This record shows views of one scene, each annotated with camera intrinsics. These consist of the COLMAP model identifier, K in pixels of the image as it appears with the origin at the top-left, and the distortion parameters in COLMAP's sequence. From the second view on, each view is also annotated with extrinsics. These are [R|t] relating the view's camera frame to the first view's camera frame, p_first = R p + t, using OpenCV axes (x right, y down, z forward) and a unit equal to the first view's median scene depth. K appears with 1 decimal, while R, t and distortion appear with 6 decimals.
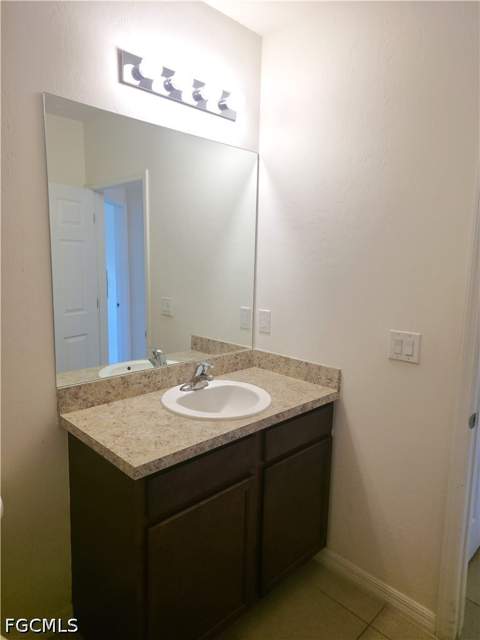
lens RADIAL K [[420.9, 0, 239.3], [0, 420.9, 320.1], [0, 0, 1]] dist [0.003488, -0.000714]
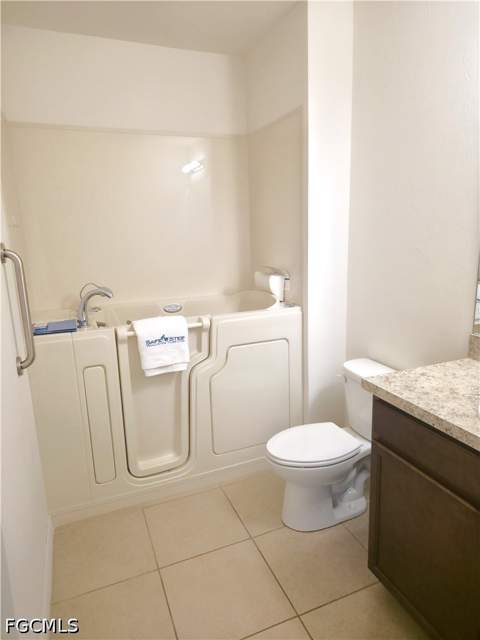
lens RADIAL K [[420.9, 0, 241.9], [0, 420.9, 319.6], [0, 0, 1]] dist [0.003488, -0.000714]
pose [[-0.387818, 0.190339, -0.901869, 0.870840], [-0.116463, 0.960486, 0.252791, -0.092169], [0.914349, 0.203071, -0.350326, 0.910128]]
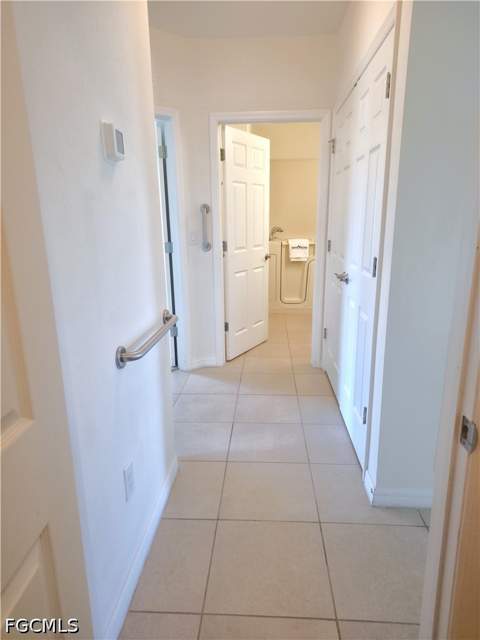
lens RADIAL K [[420.9, 0, 240.2], [0, 420.9, 320.8], [0, 0, 1]] dist [0.003488, -0.000714]
pose [[-0.750429, 0.133189, -0.647392, 1.903500], [-0.111291, 0.940039, 0.322399, -0.134521], [0.651514, 0.313986, -0.690610, 1.942187]]
